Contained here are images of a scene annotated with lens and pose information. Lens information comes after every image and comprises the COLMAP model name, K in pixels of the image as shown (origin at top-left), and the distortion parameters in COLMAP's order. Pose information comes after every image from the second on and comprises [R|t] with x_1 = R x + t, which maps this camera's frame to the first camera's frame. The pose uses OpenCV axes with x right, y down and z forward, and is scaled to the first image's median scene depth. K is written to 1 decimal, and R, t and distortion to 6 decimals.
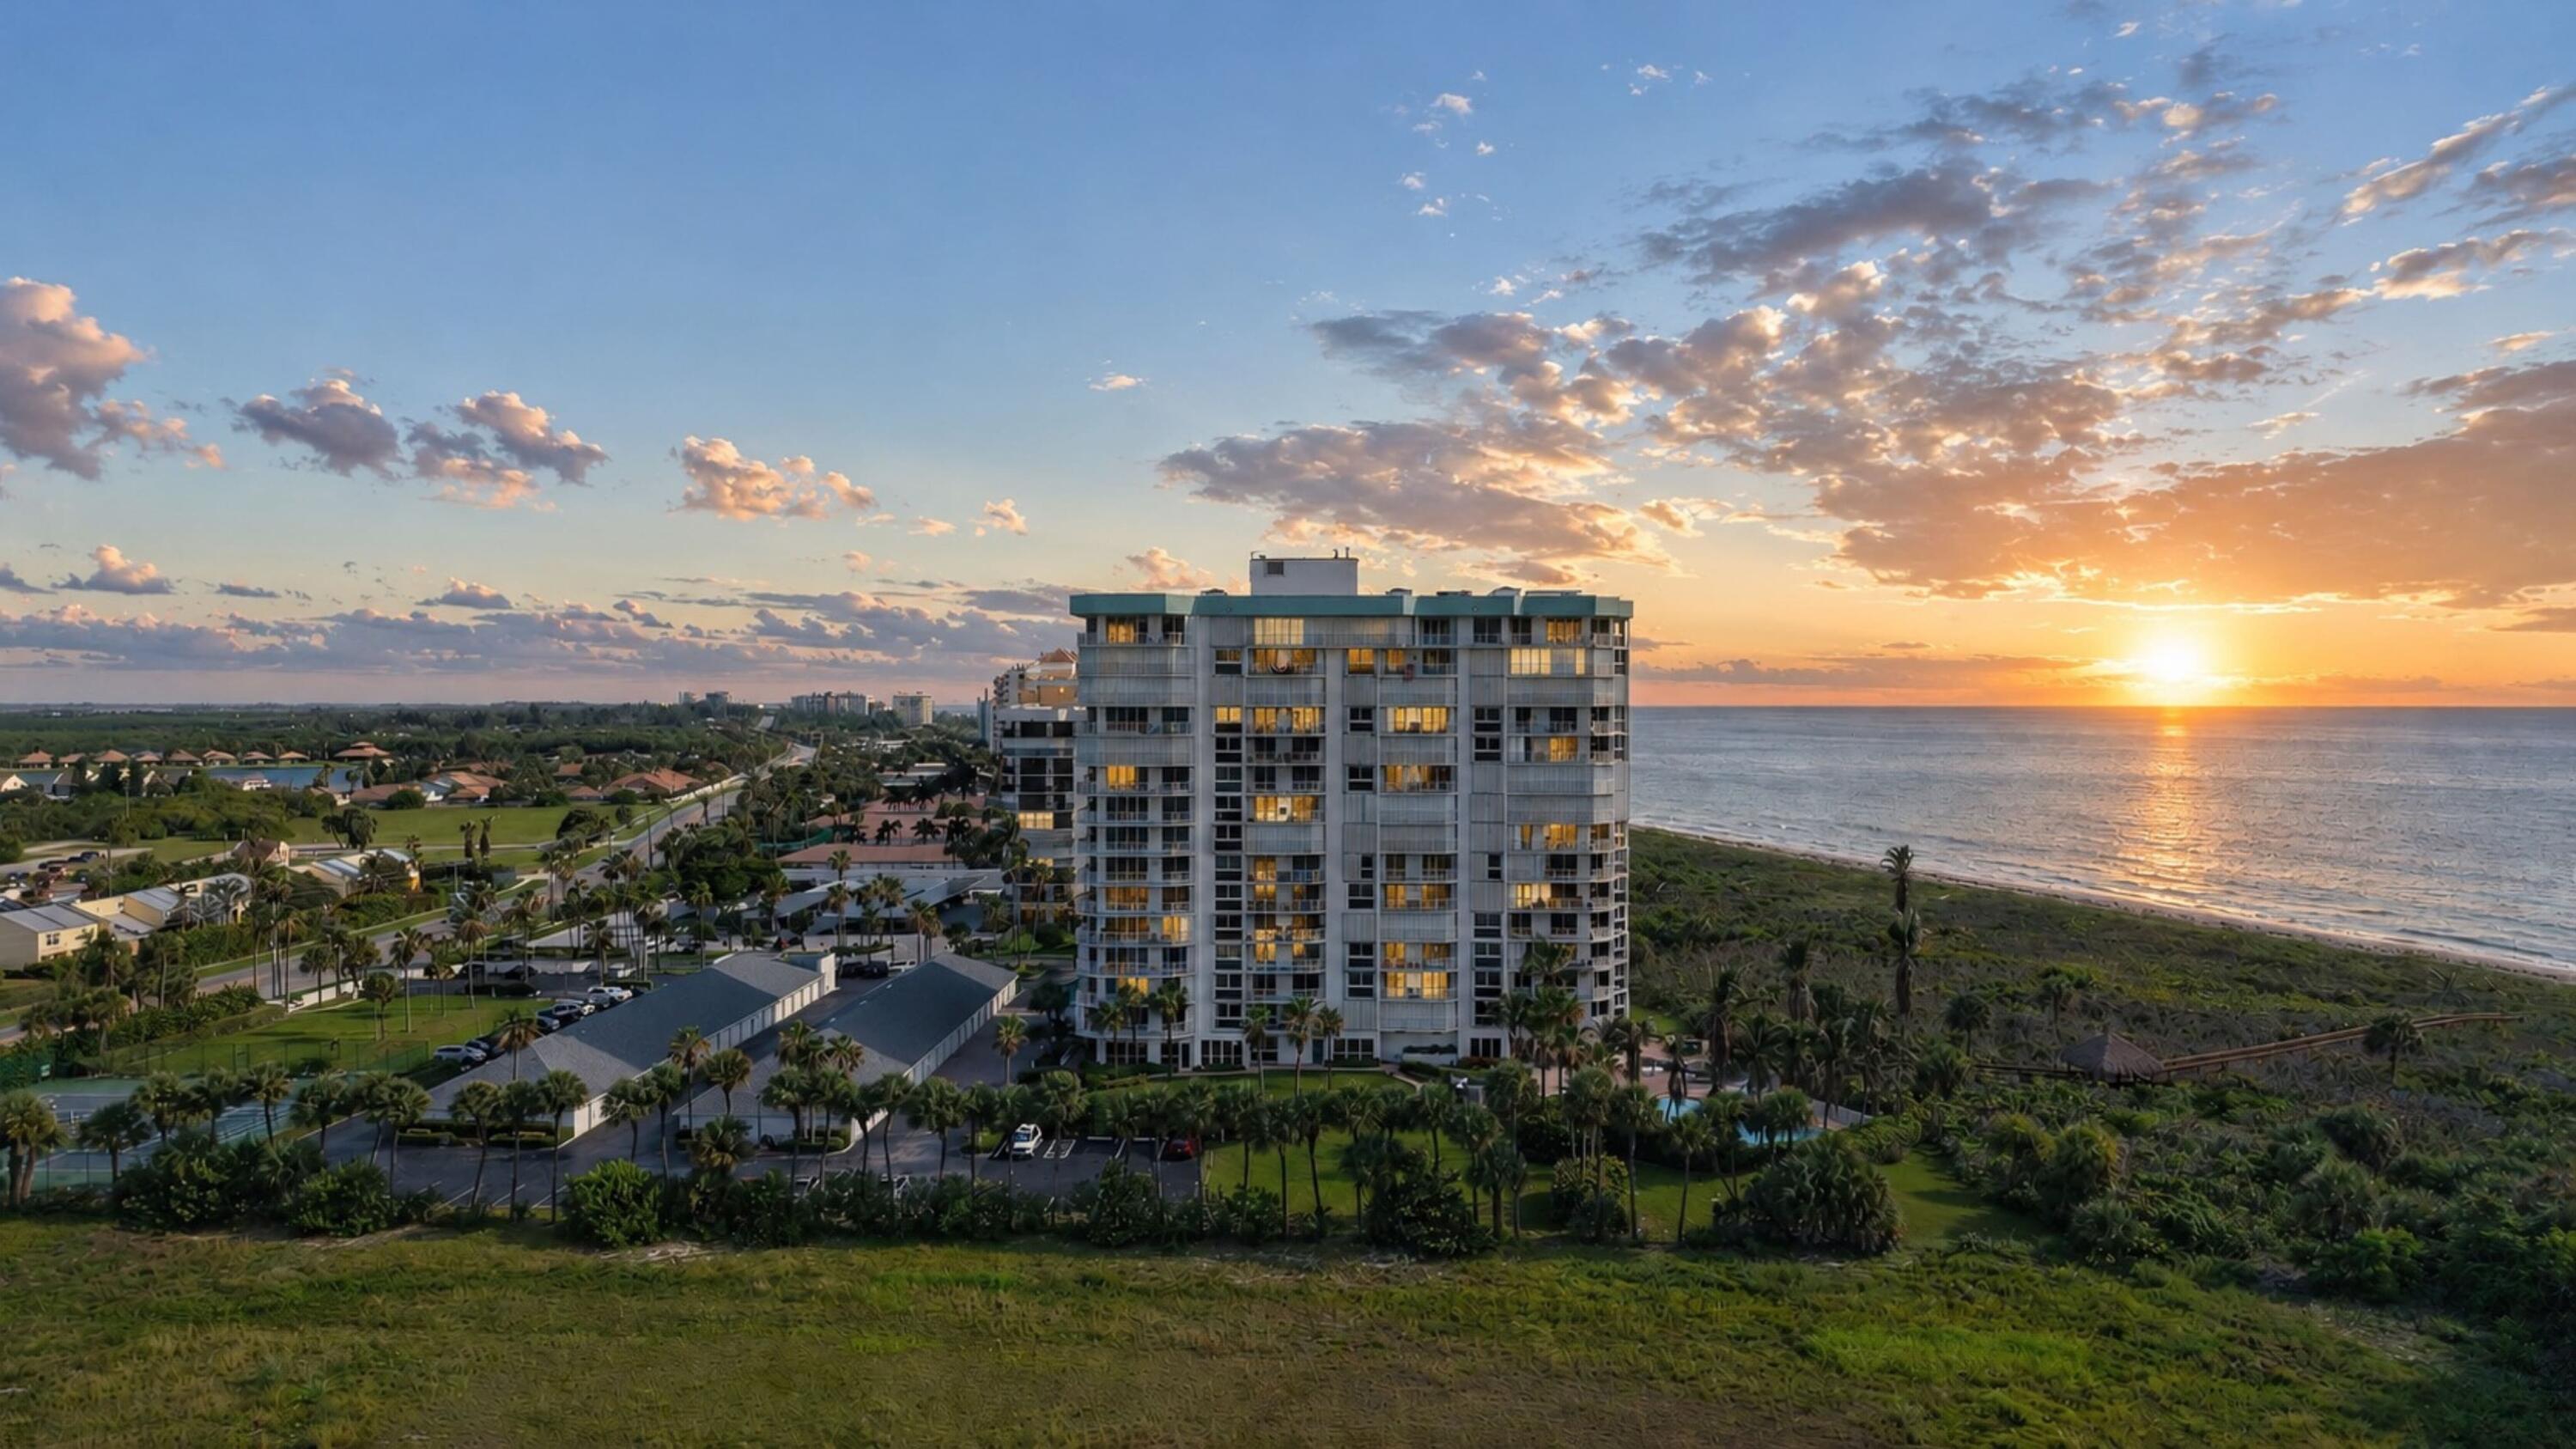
lens RADIAL K [[1764.1, 0, 1287.9], [0, 1764.1, 696.9], [0, 0, 1]] dist [0.030746, -0.027711]
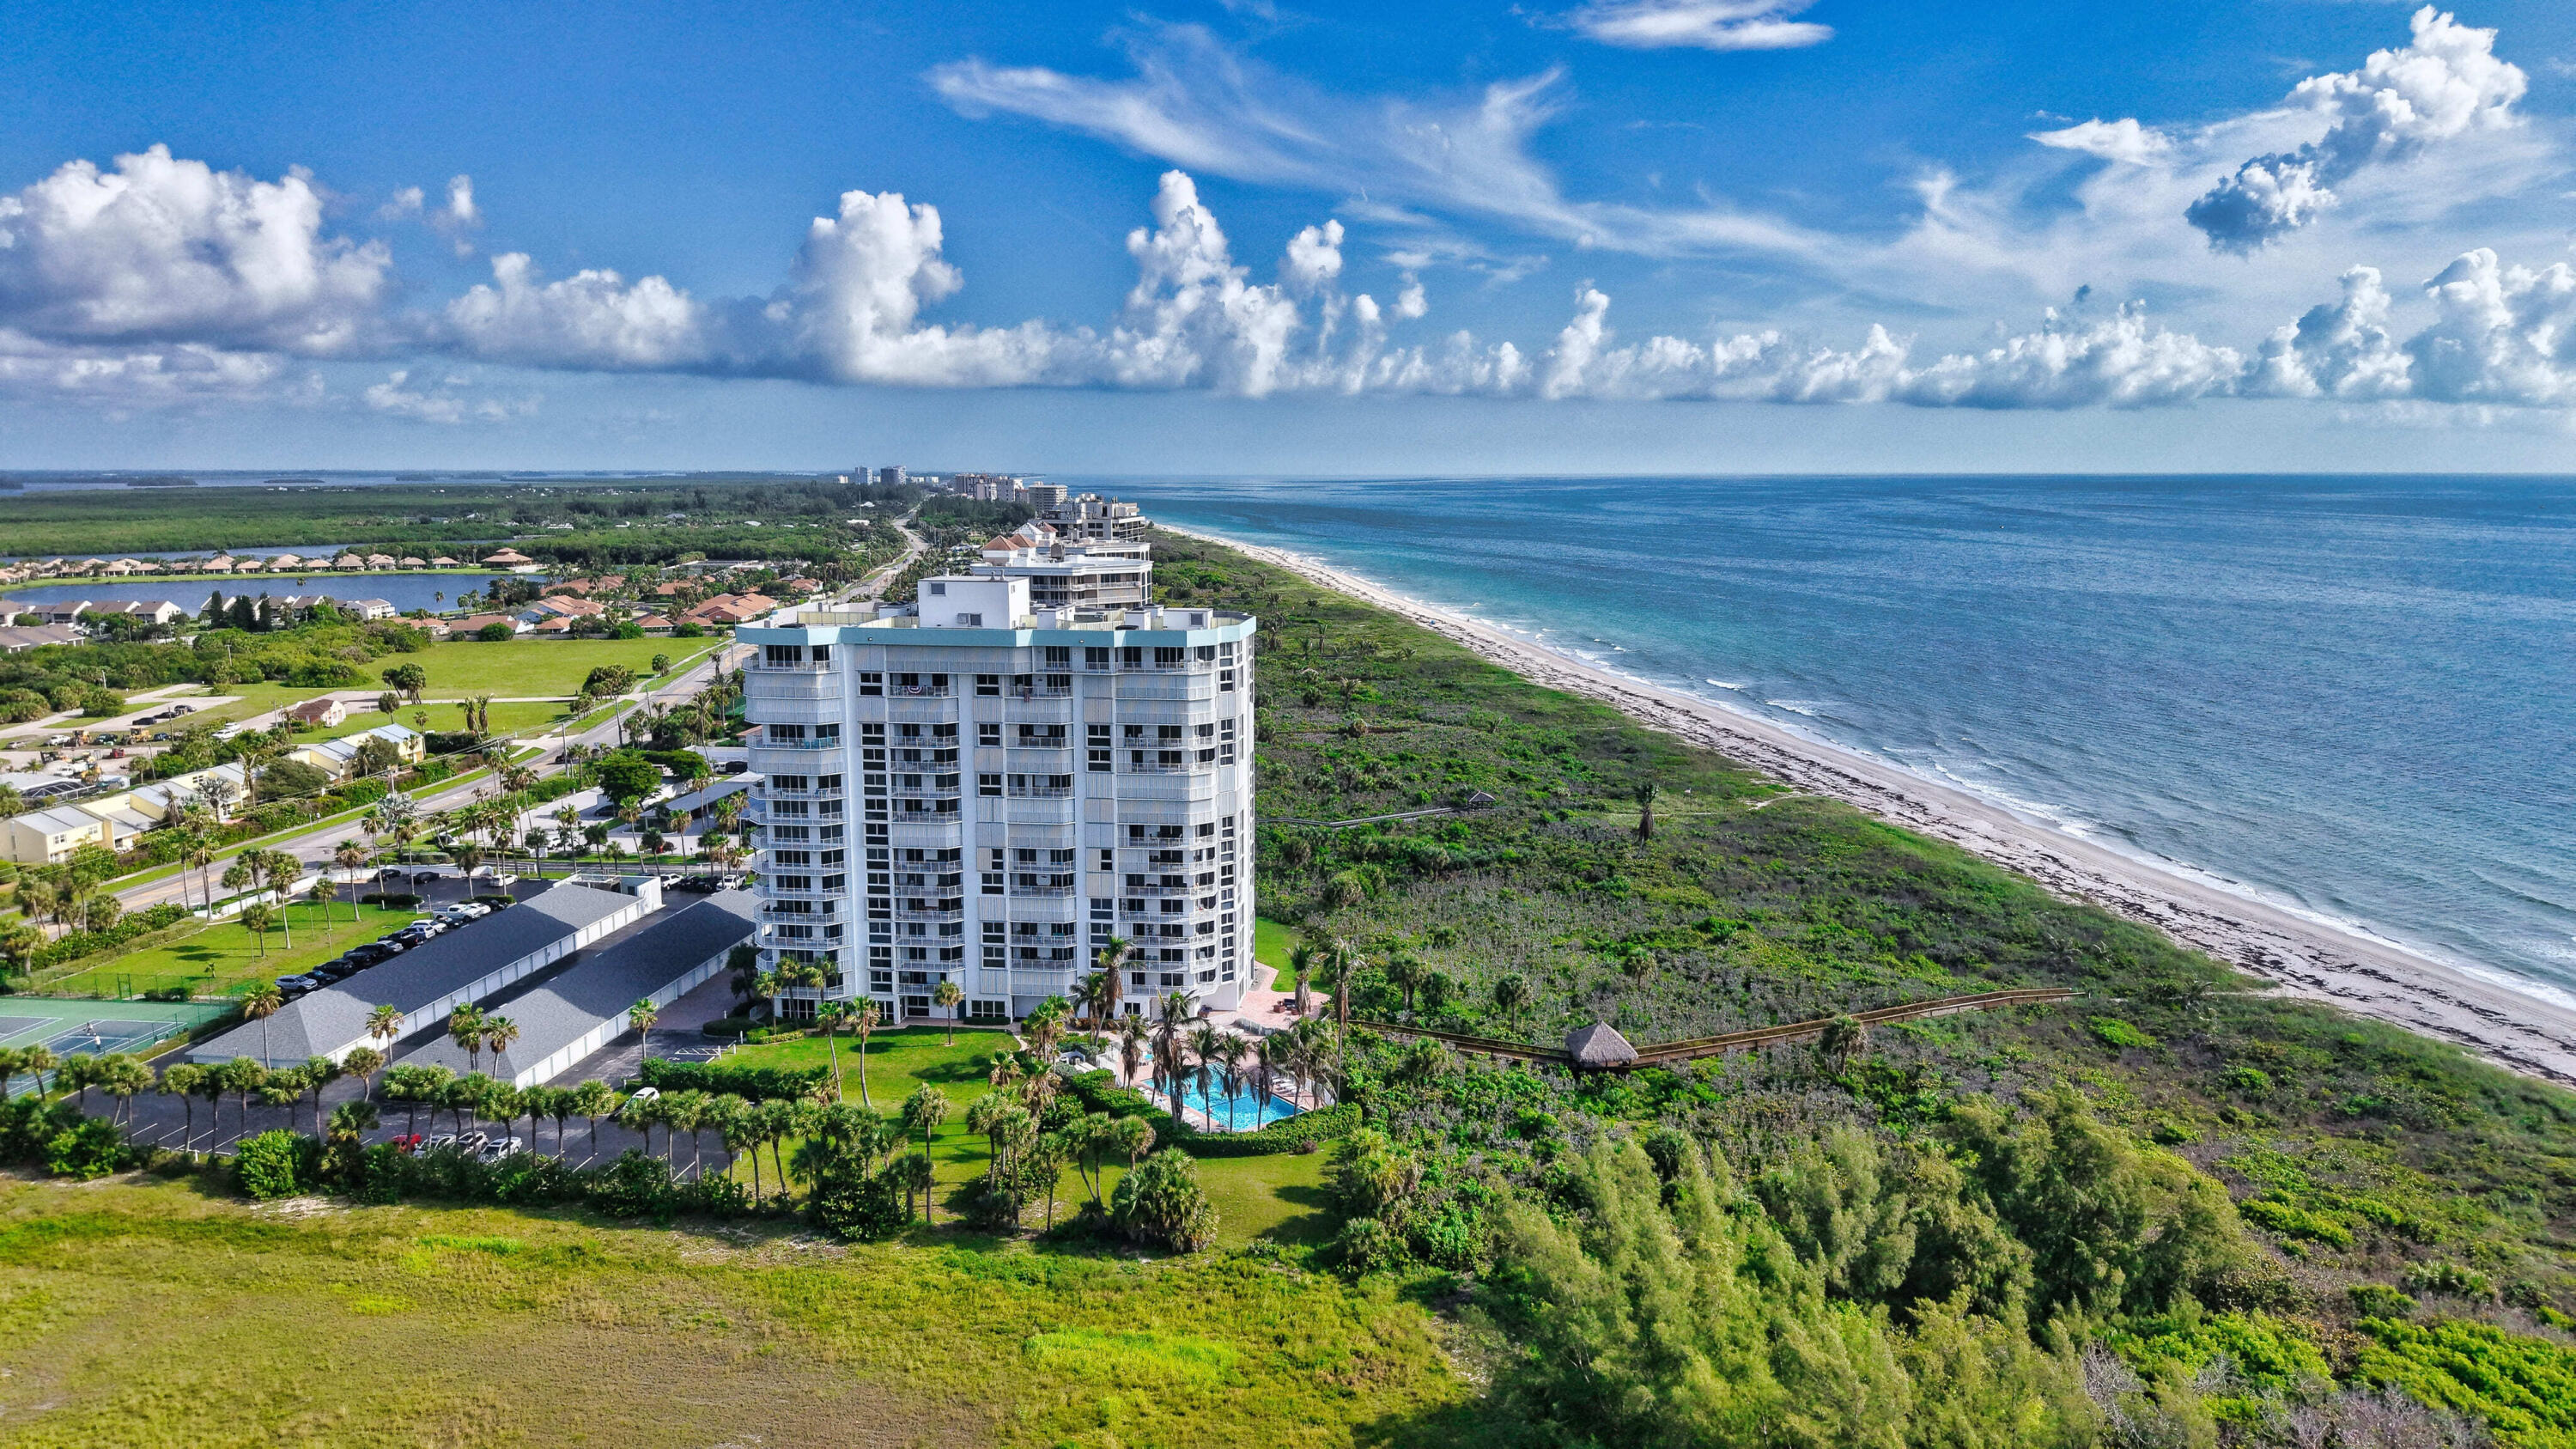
lens RADIAL K [[1764.1, 0, 1281.2], [0, 1764.1, 738.0], [0, 0, 1]] dist [0.030746, -0.027711]
pose [[0.994381, 0.017549, -0.104392, 0.353208], [-0.001335, 0.988163, 0.153401, -0.162921], [0.105849, -0.152399, 0.982634, -0.118281]]
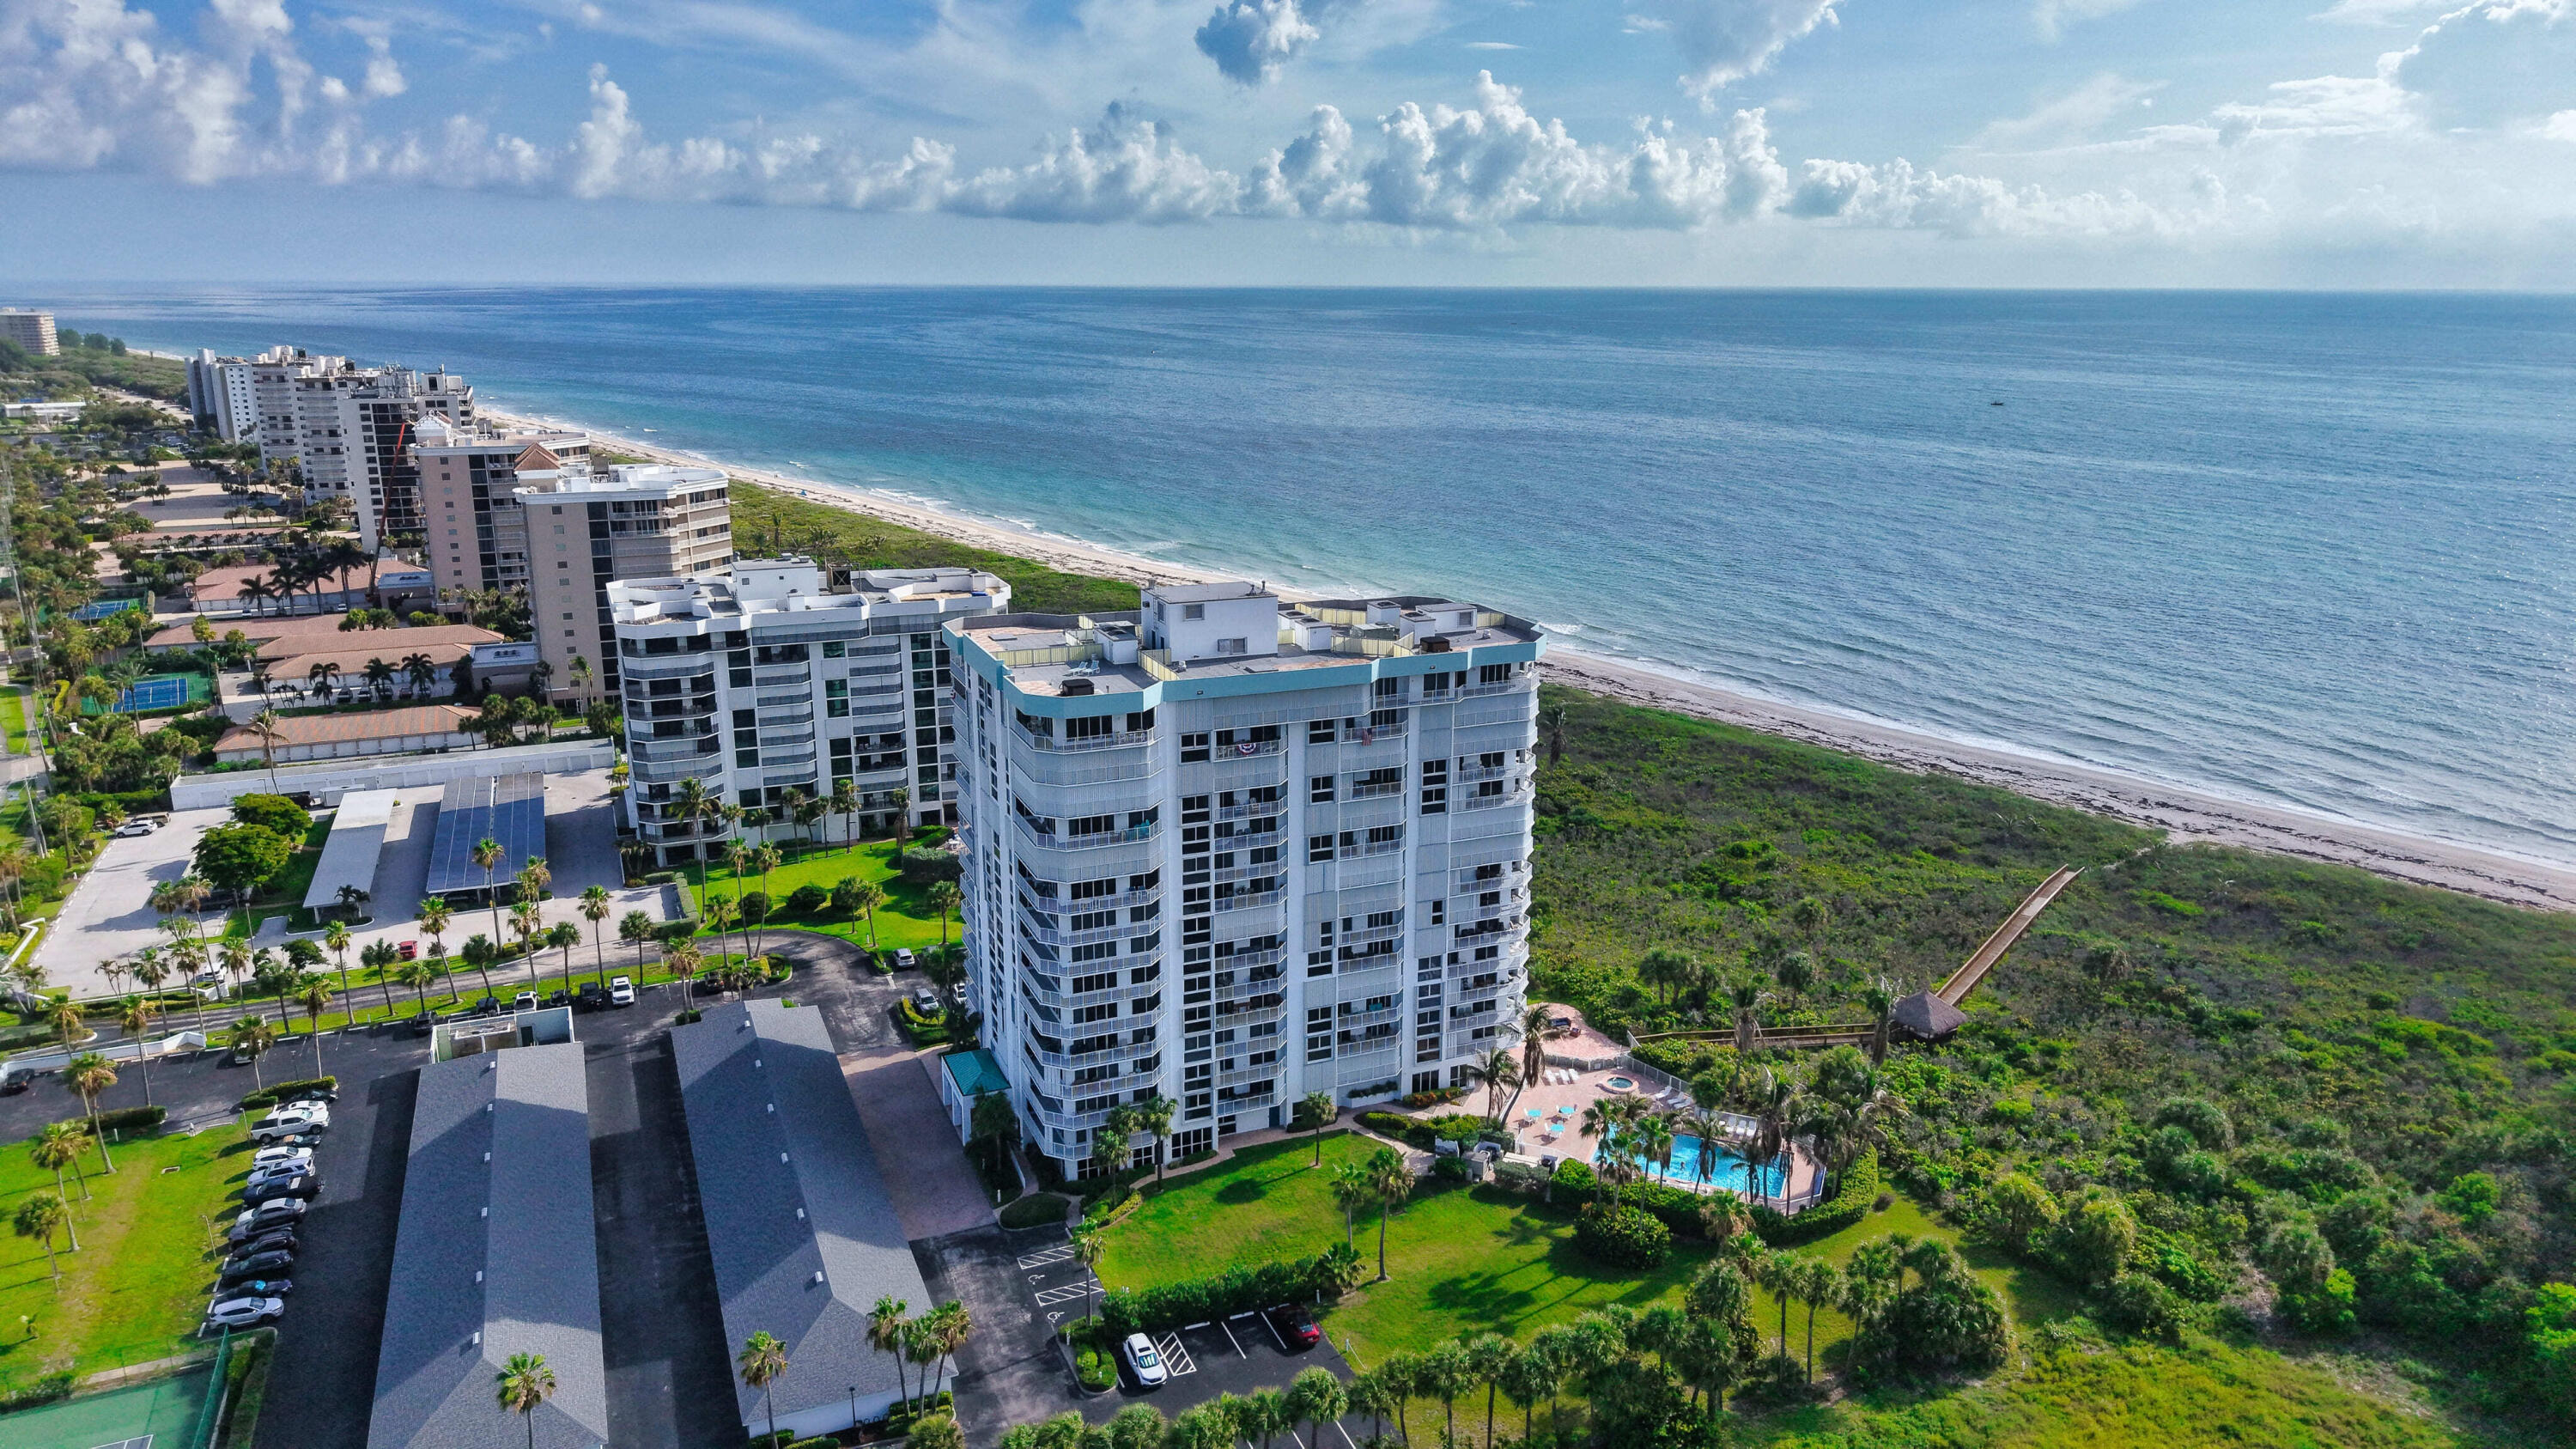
lens RADIAL K [[1764.1, 0, 1312.9], [0, 1764.1, 714.5], [0, 0, 1]] dist [0.030746, -0.027711]
pose [[0.905755, -0.096522, 0.412663, -0.351101], [-0.006836, 0.970265, 0.241950, -0.256316], [-0.423746, -0.221968, 0.878163, 0.176424]]
